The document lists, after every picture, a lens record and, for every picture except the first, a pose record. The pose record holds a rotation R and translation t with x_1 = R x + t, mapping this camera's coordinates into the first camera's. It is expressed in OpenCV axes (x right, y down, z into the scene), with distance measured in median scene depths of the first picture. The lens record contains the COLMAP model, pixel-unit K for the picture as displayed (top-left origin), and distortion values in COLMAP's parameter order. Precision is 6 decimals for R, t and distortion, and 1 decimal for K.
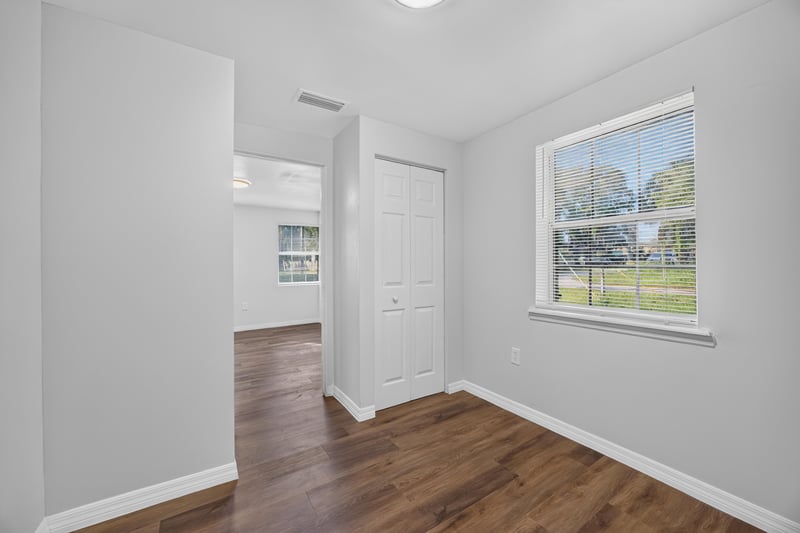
lens RADIAL K [[303.6, 0, 402.8], [0, 303.6, 263.6], [0, 0, 1]] dist [-0.020453, 0.006748]
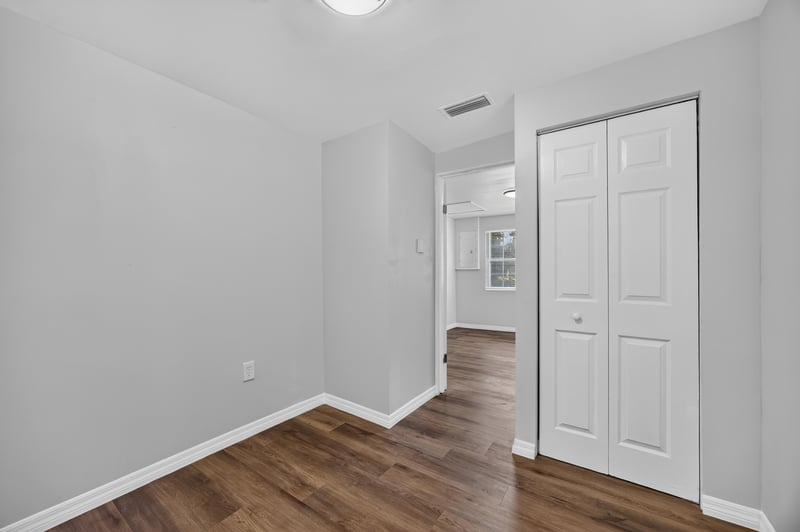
lens RADIAL K [[316.1, 0, 416.8], [0, 316.1, 268.7], [0, 0, 1]] dist [-0.032197, 0.014261]
pose [[0.393348, -0.004230, -0.919380, 0.527663], [-0.000267, 0.999989, -0.004715, 0.006609], [0.919390, 0.002100, 0.393343, 0.374869]]
